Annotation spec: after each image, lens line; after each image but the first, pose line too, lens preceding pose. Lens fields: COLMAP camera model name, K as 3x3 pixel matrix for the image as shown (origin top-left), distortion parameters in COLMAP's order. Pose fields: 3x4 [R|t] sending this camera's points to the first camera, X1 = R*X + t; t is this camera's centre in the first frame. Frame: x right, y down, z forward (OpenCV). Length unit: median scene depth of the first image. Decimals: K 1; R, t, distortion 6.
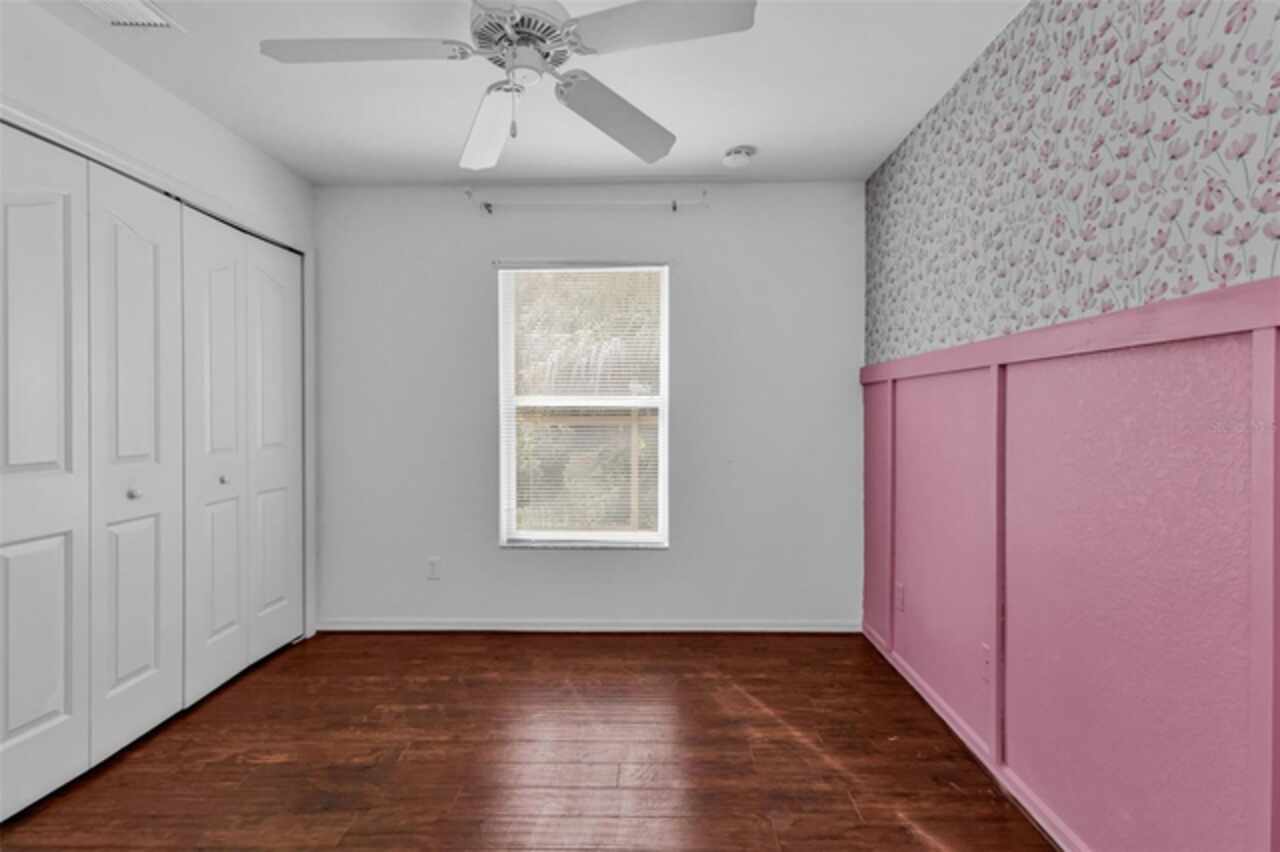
lens RADIAL K [[556.8, 0, 642.6], [0, 556.8, 418.1], [0, 0, 1]] dist [0.002967, -0.000751]
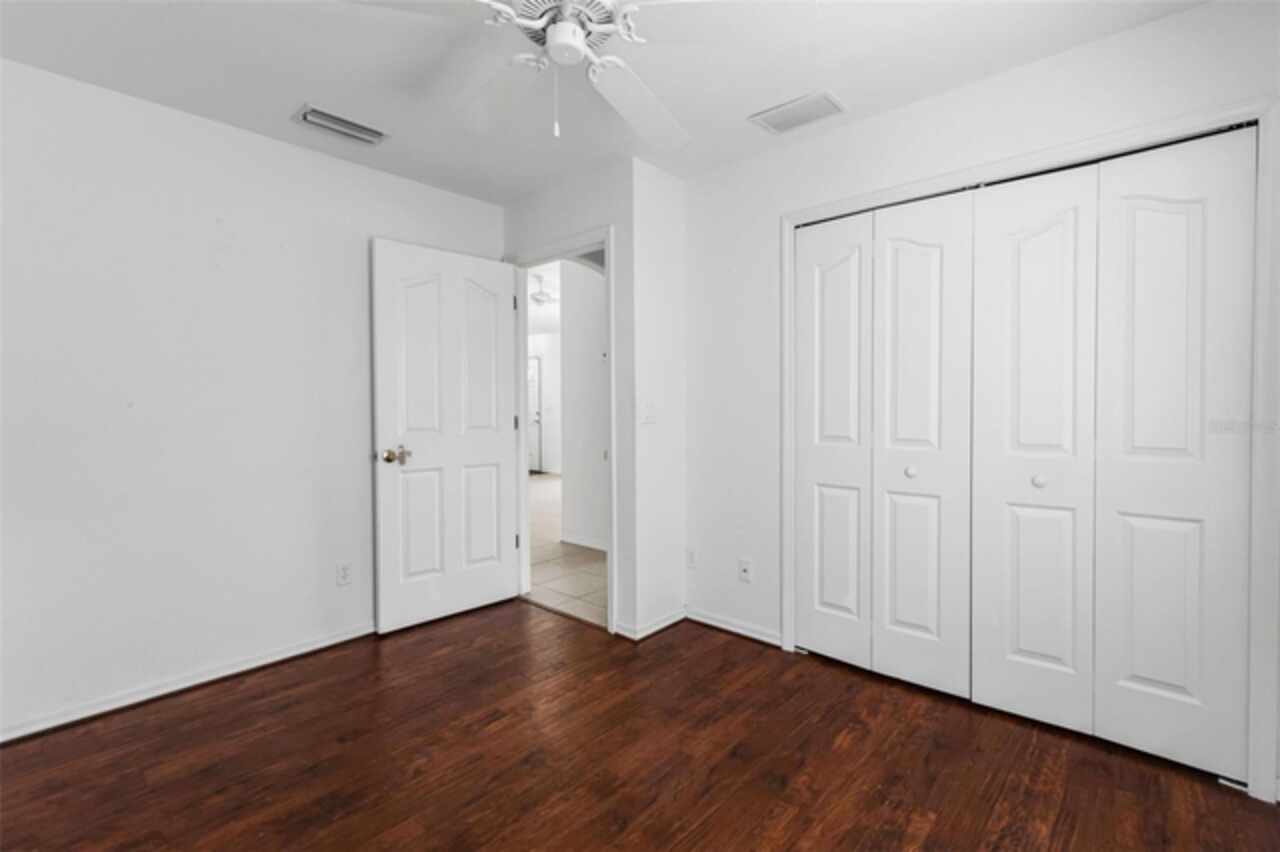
lens RADIAL K [[563.1, 0, 646.7], [0, 563.1, 413.6], [0, 0, 1]] dist [0.010977, -0.000523]
pose [[-0.638797, 0.020996, -0.769089, 0.343674], [0.003538, 0.999697, 0.024353, -0.019538], [0.769367, 0.012835, -0.638678, 1.293395]]
